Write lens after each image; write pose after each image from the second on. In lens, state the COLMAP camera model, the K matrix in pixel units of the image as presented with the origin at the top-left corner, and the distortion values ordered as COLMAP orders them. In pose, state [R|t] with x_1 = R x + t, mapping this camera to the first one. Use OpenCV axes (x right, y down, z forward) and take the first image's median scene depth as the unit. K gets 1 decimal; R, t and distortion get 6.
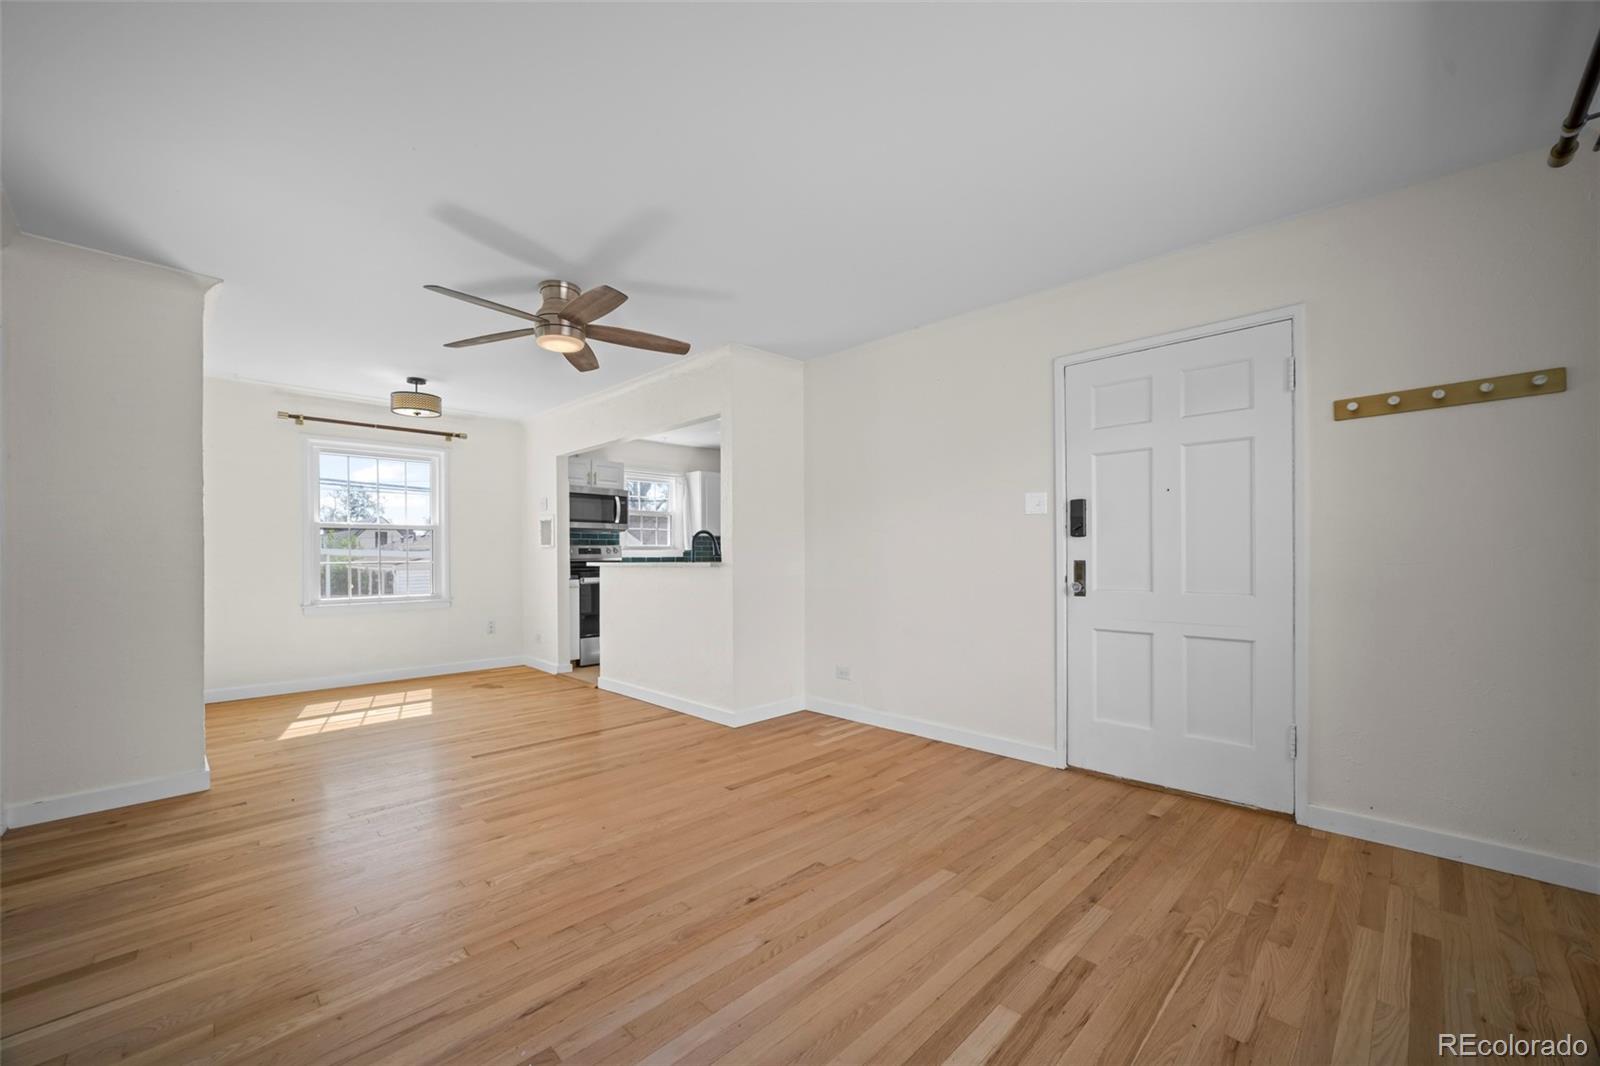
lens RADIAL K [[639.5, 0, 791.5], [0, 639.5, 554.0], [0, 0, 1]] dist [-0.029153, 0.012833]
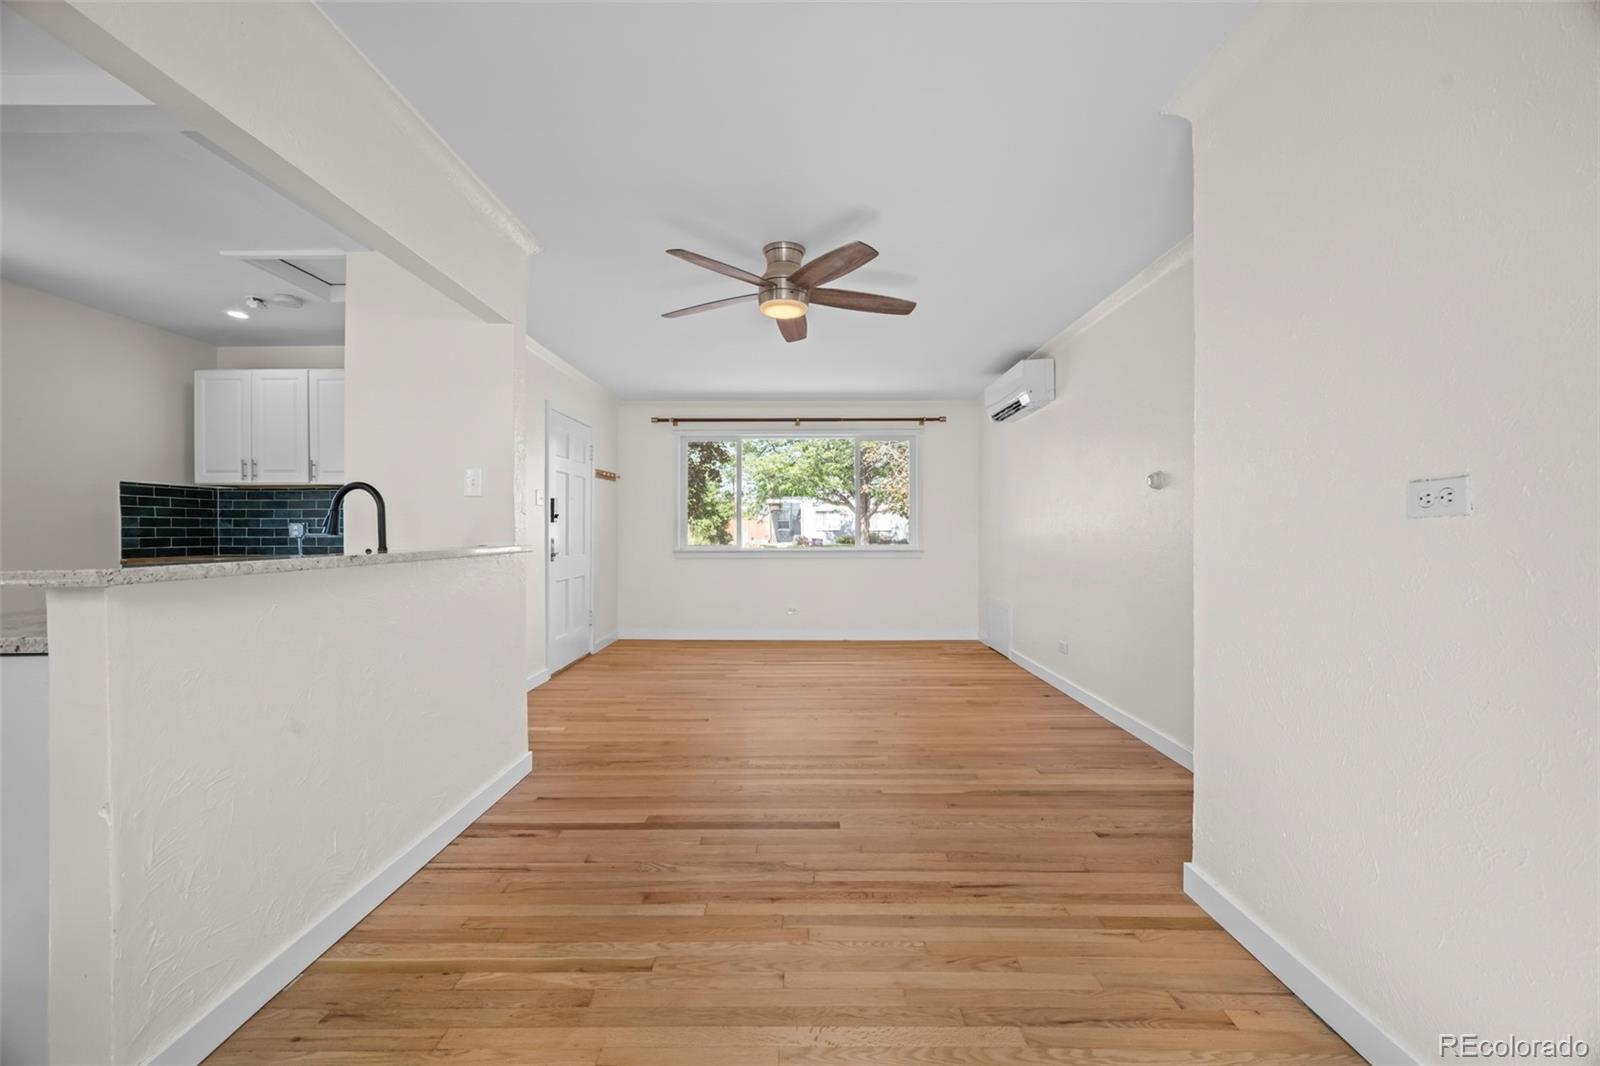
lens RADIAL K [[629.4, 0, 797.8], [0, 629.4, 533.9], [0, 0, 1]] dist [-0.028589, 0.012063]
pose [[-0.708128, -0.001027, 0.706083, -0.814086], [0.003254, 0.999984, 0.004717, 0.000628], [-0.706077, 0.005638, -0.708113, 1.295645]]
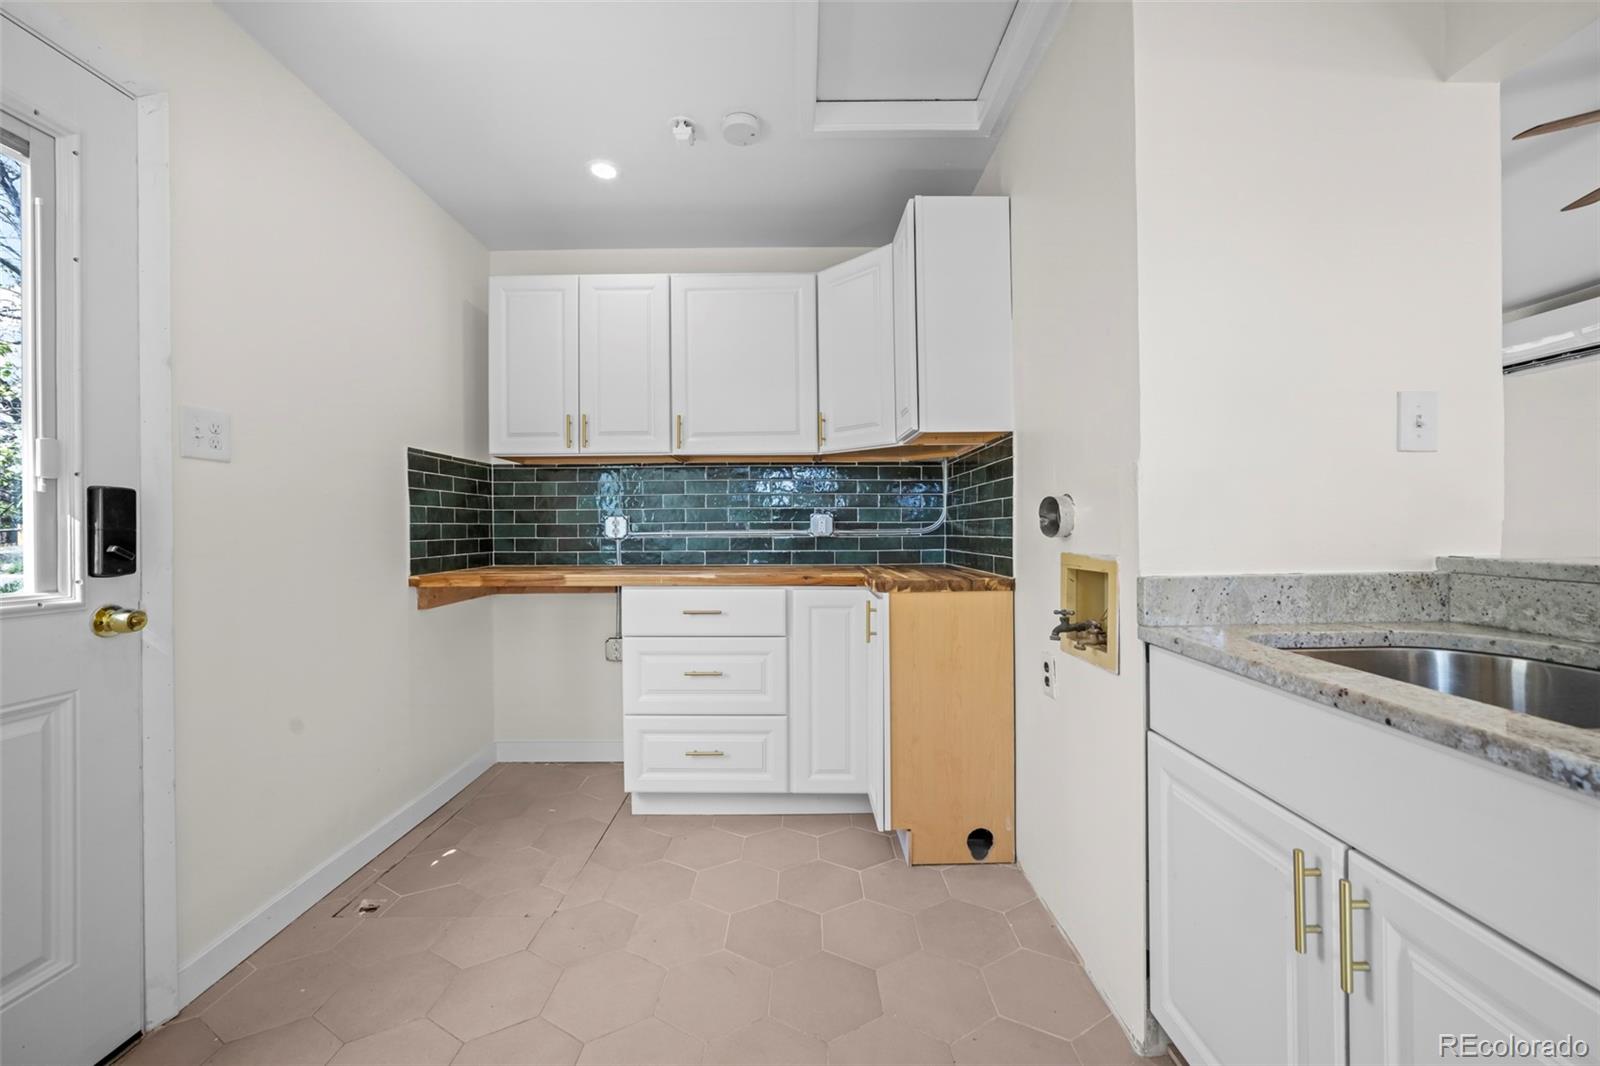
lens RADIAL K [[629.4, 0, 797.8], [0, 629.4, 533.9], [0, 0, 1]] dist [-0.028589, 0.012063]
pose [[-0.710927, -0.000406, 0.703265, -0.078185], [0.008889, 0.999915, 0.009563, -0.000981], [-0.703209, 0.013050, -0.710863, 1.513115]]
